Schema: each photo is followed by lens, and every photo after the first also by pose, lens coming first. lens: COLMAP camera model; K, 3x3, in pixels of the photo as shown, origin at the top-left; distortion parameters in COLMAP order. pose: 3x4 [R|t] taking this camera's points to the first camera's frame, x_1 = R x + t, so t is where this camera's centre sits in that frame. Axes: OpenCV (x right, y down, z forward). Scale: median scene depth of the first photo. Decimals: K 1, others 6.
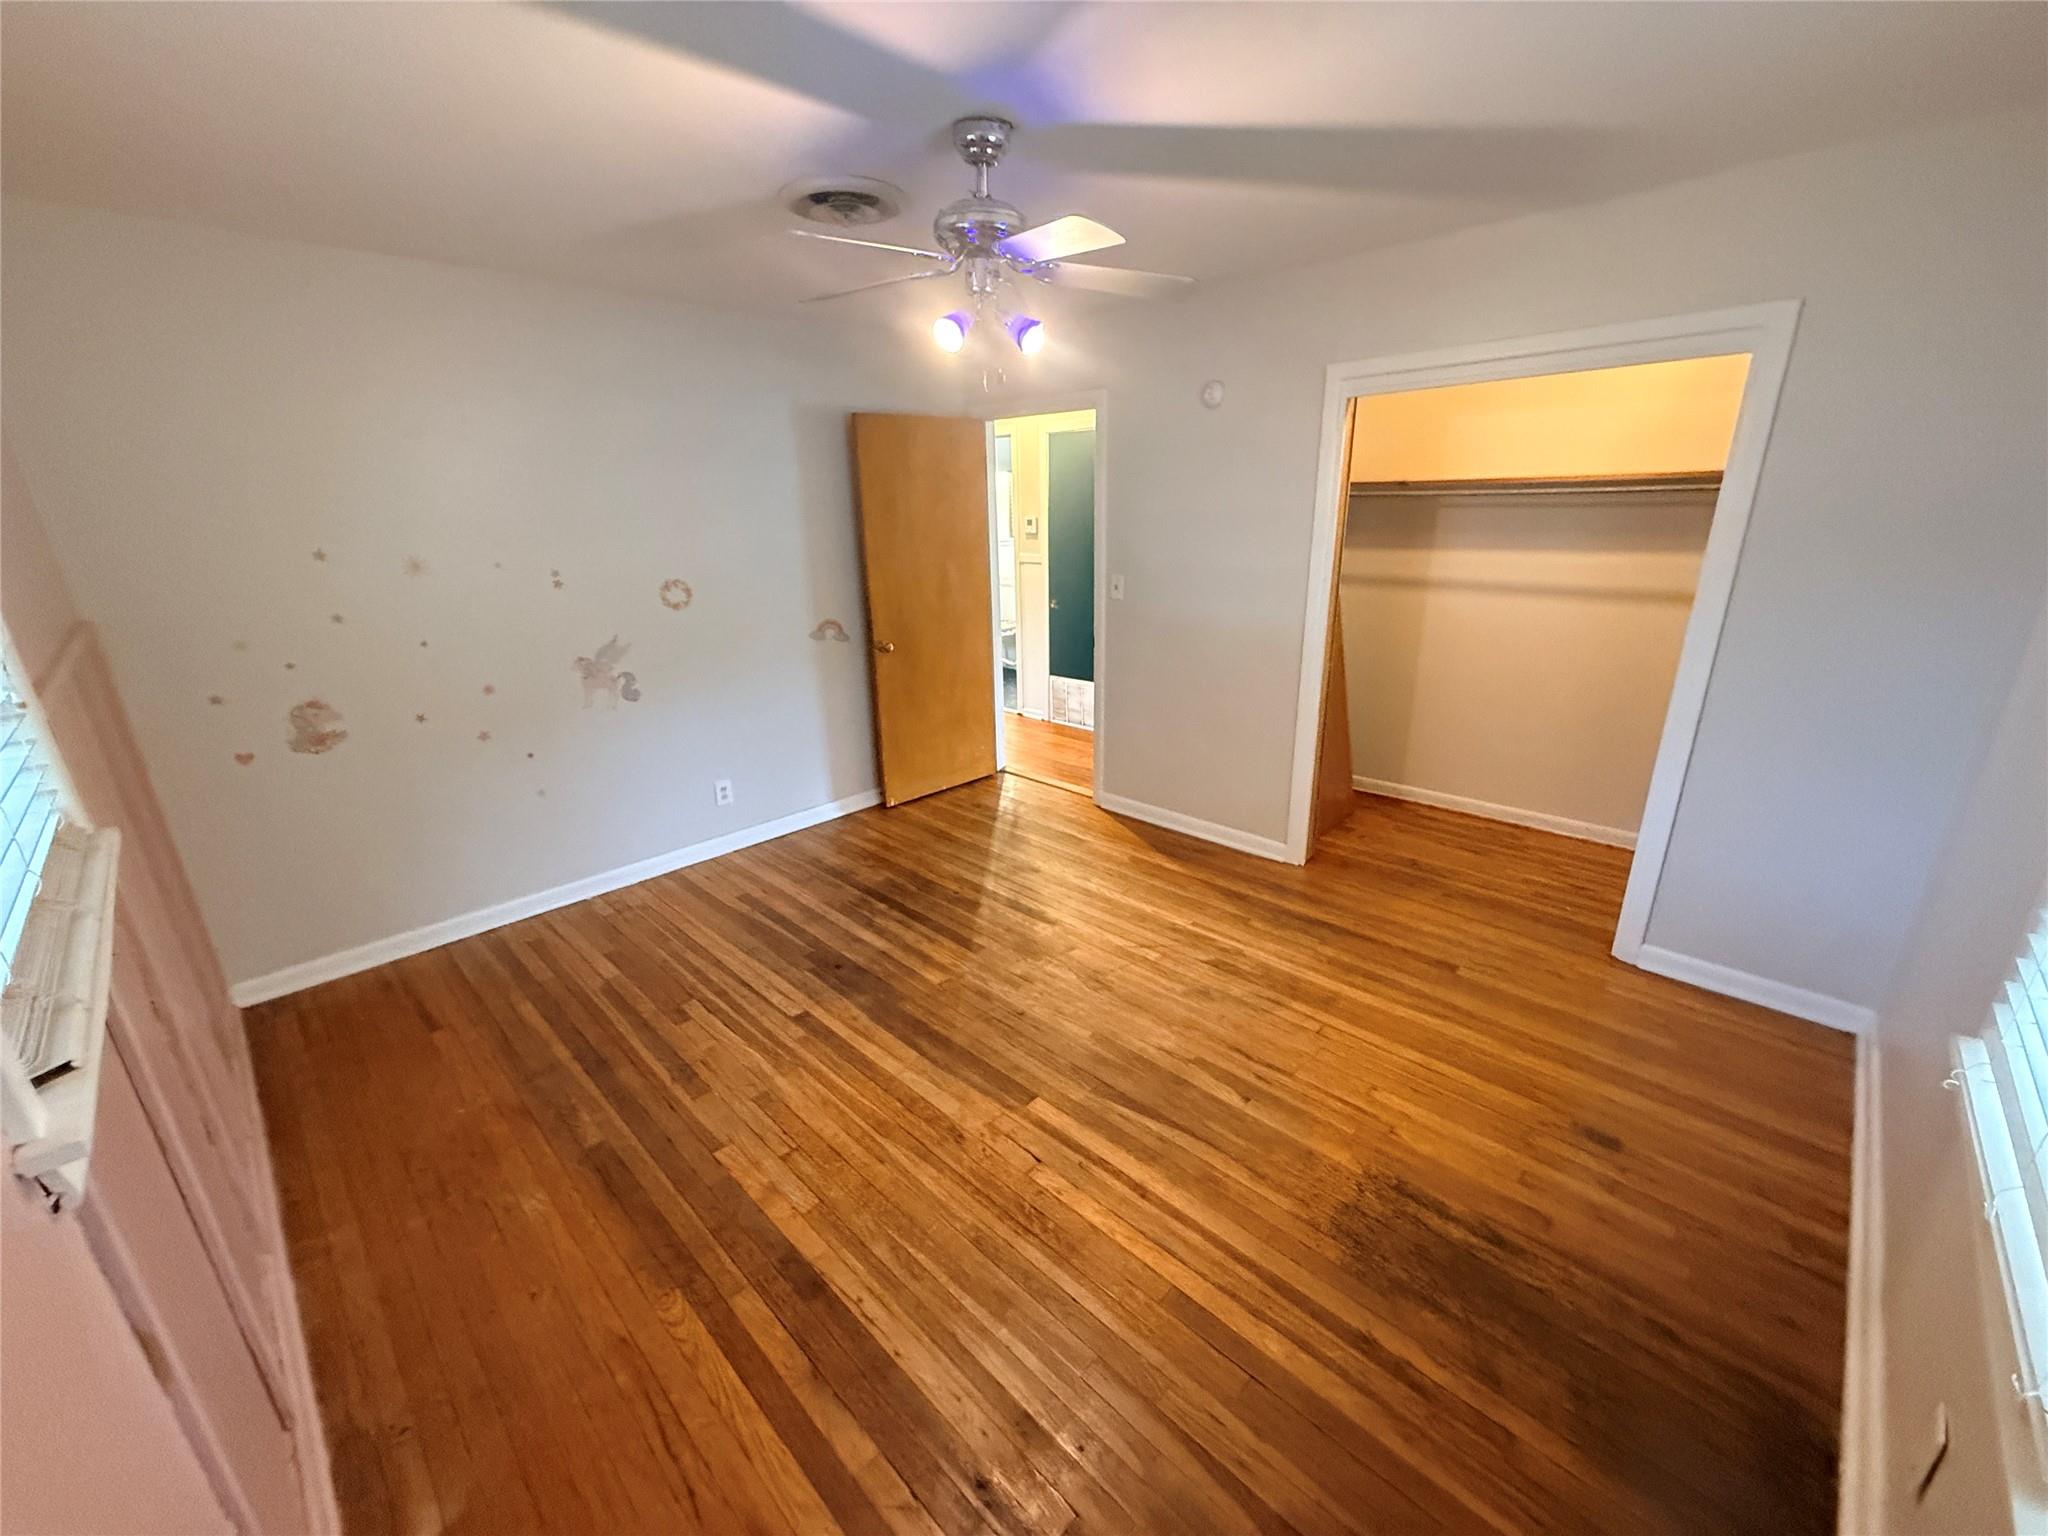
lens RADIAL K [[814.7, 0, 1024.6], [0, 814.7, 773.6], [0, 0, 1]] dist [0.000349, 0.000075]
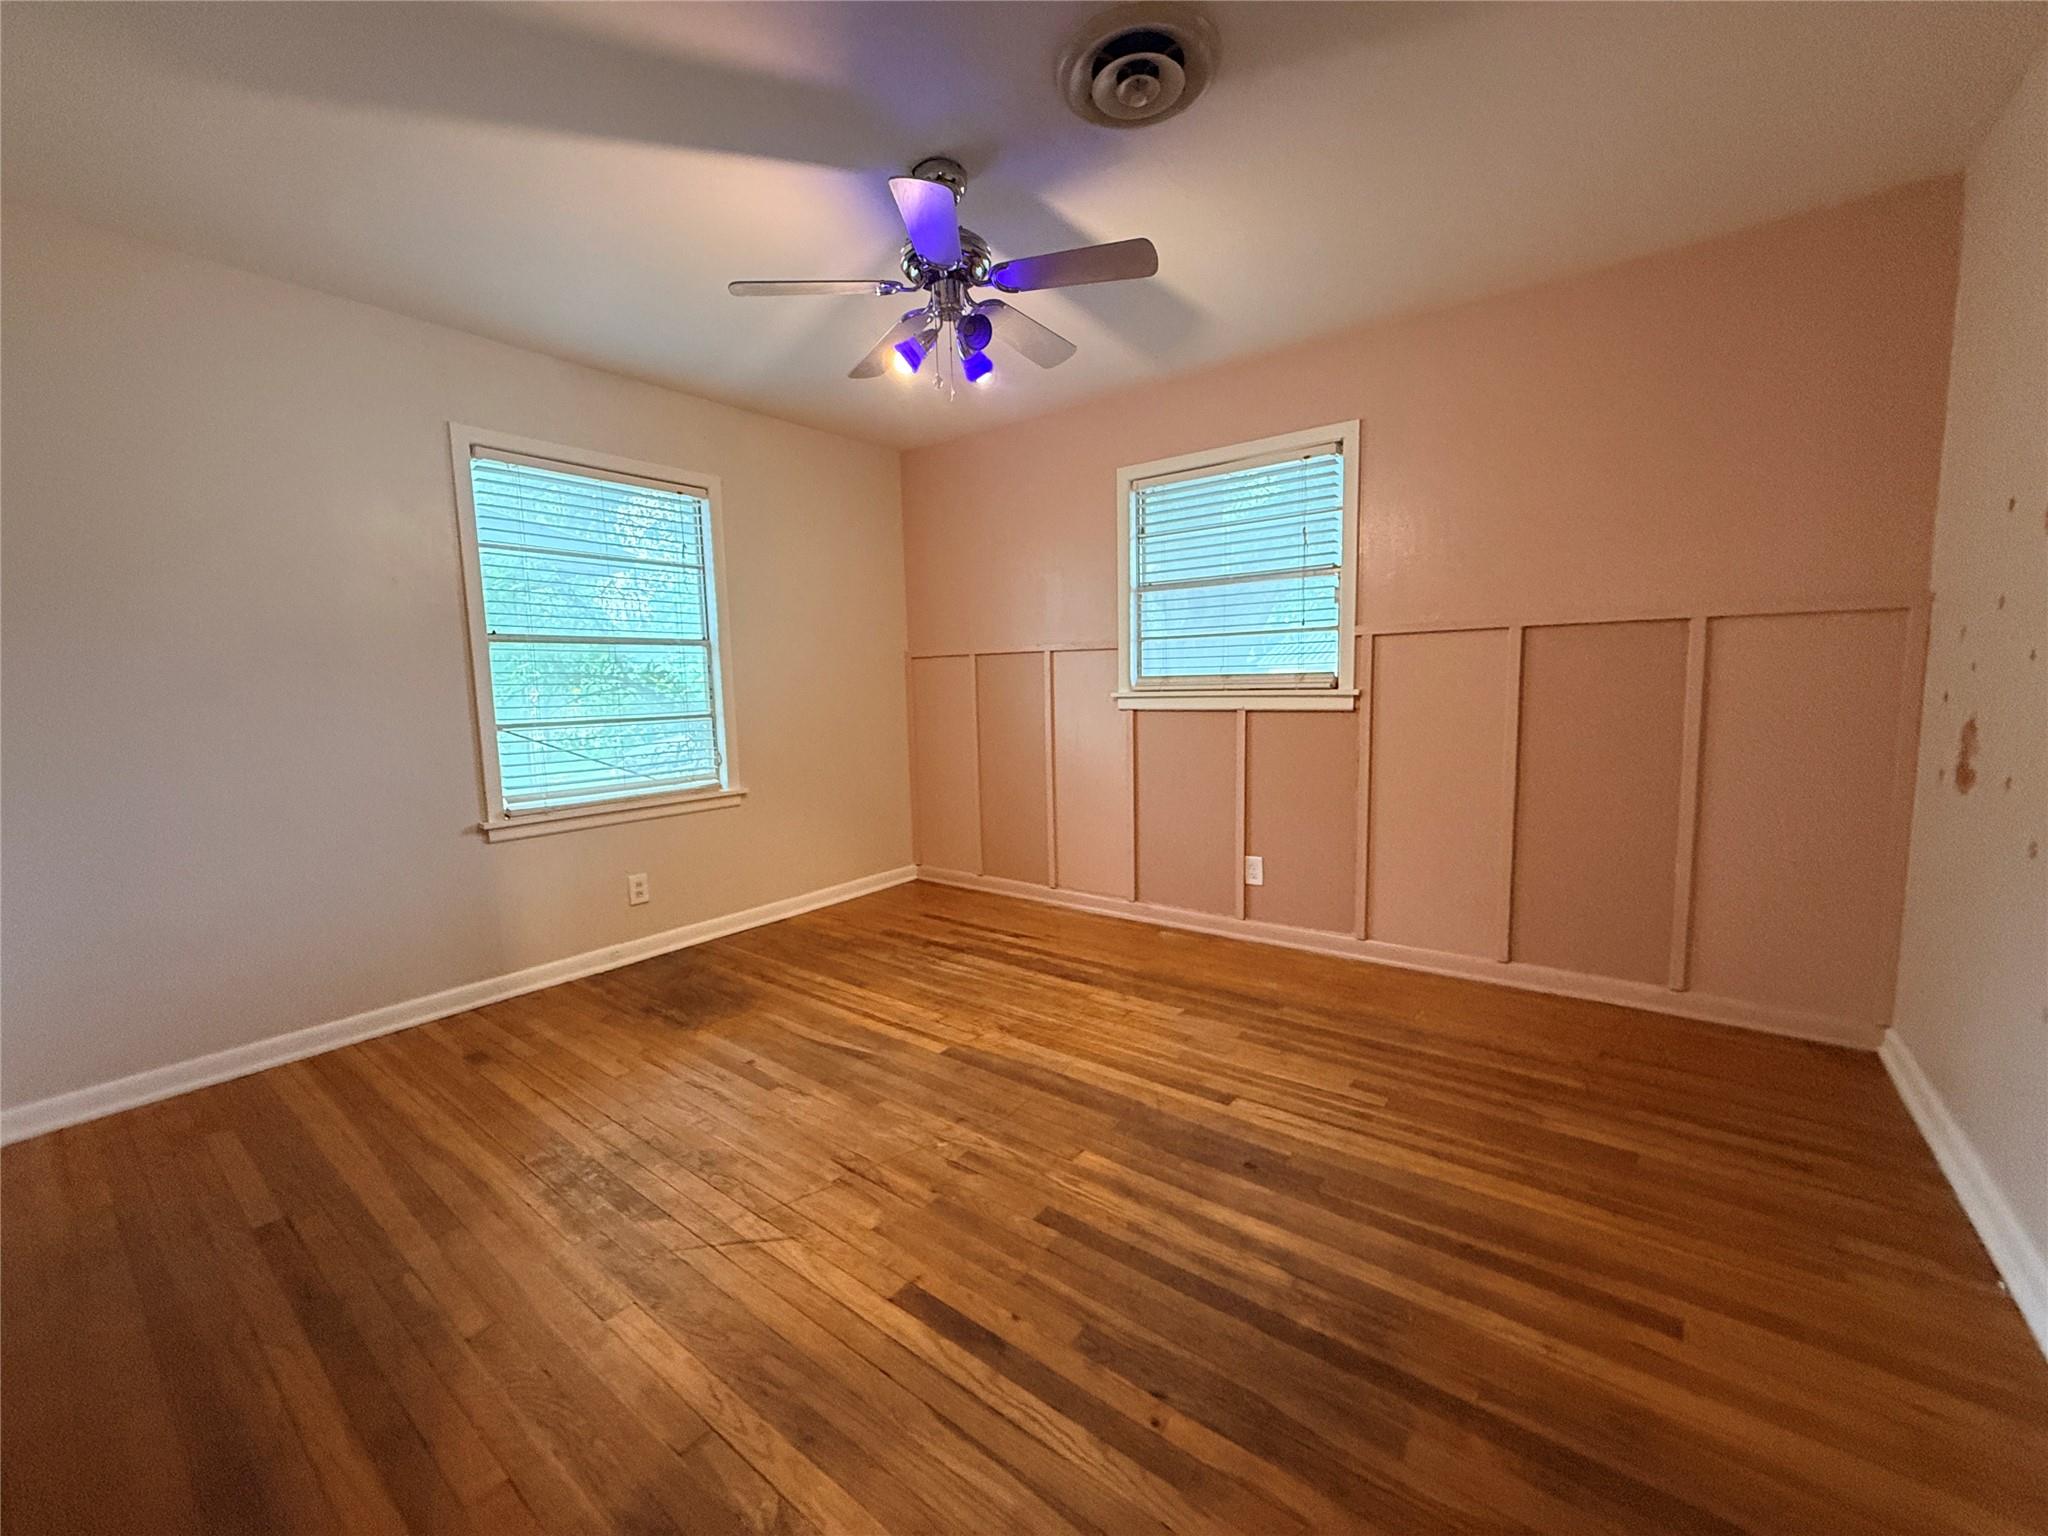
lens RADIAL K [[814.7, 0, 1031.2], [0, 814.7, 763.5], [0, 0, 1]] dist [0.000349, 0.000075]
pose [[-0.990654, 0.060701, -0.122145, 0.004104], [0.004440, 0.909390, 0.415921, -0.424078], [0.136324, 0.411491, -0.901161, 1.869792]]
